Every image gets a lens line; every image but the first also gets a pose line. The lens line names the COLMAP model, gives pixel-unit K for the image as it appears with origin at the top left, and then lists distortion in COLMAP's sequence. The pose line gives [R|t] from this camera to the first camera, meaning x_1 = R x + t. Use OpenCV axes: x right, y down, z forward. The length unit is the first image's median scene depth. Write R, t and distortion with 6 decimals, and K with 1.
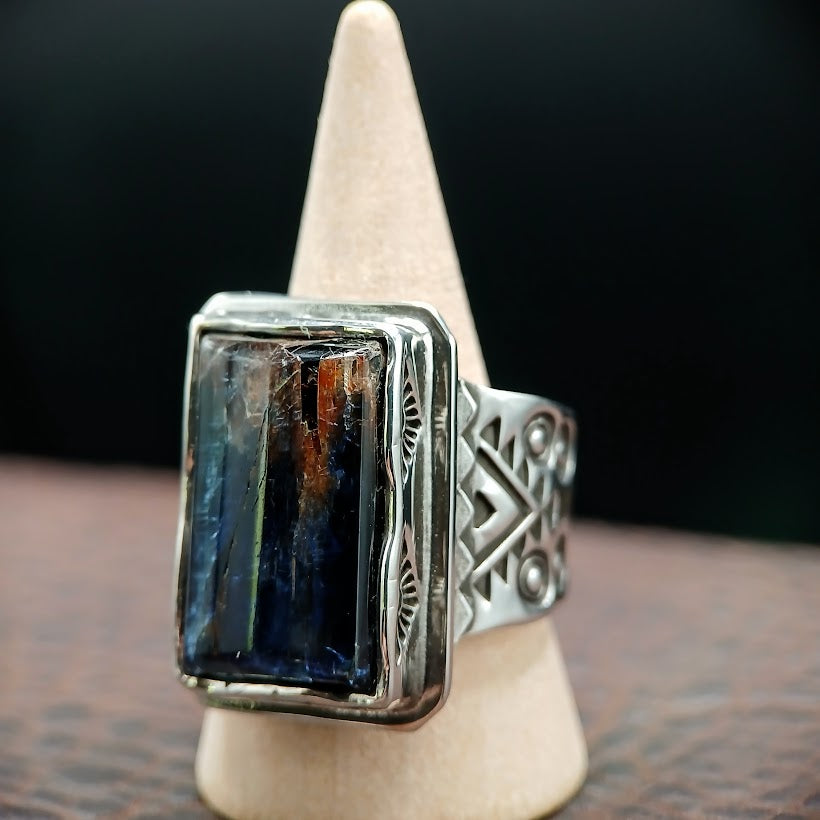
lens RADIAL K [[2226.4, 0, 410.0], [0, 2226.4, 410.0], [0, 0, 1]] dist [2.432959, -34.154977]
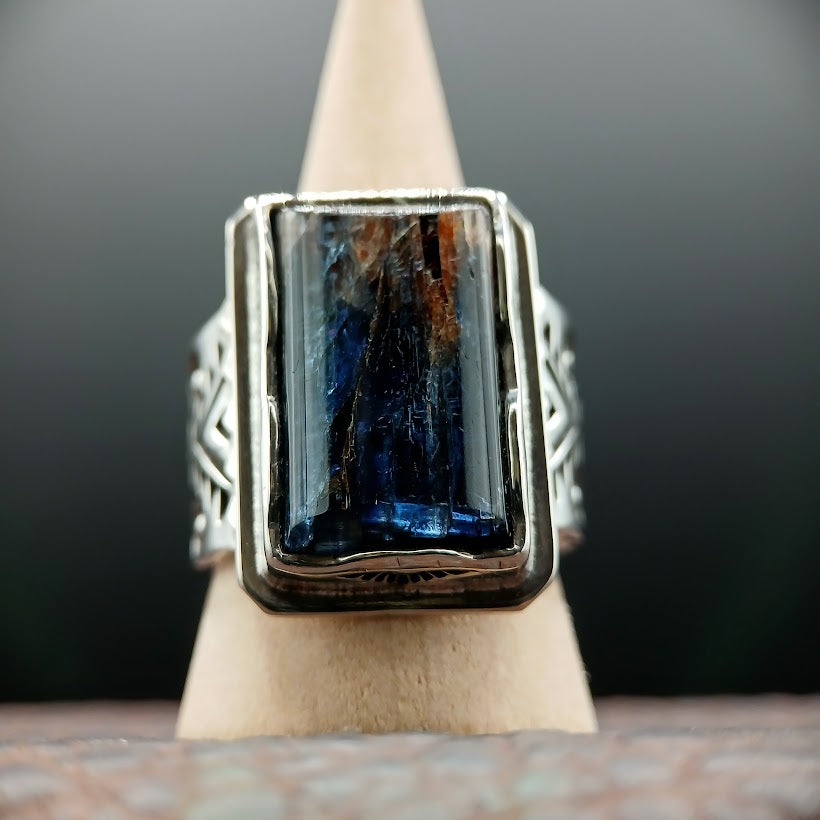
lens RADIAL K [[2226.4, 0, 410.0], [0, 2226.4, 410.0], [0, 0, 1]] dist [2.432959, -34.154977]
pose [[0.886712, 0.075861, 0.456056, -0.488529], [0.082444, 0.944688, -0.317438, 0.366451], [-0.454912, 0.319075, 0.831412, 0.217508]]
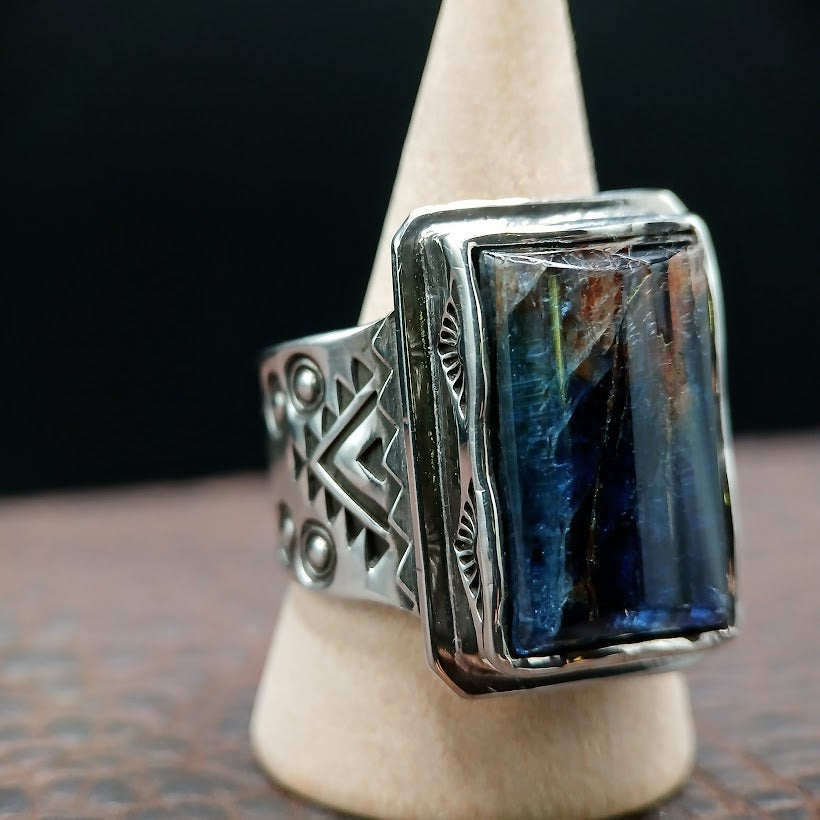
lens RADIAL K [[2226.4, 0, 410.0], [0, 2226.4, 410.0], [0, 0, 1]] dist [2.432959, -34.154977]
pose [[0.617954, -0.119614, 0.777062, -0.786401], [0.114111, 0.991539, 0.061882, -0.031101], [-0.777889, 0.050431, 0.626375, 0.526205]]
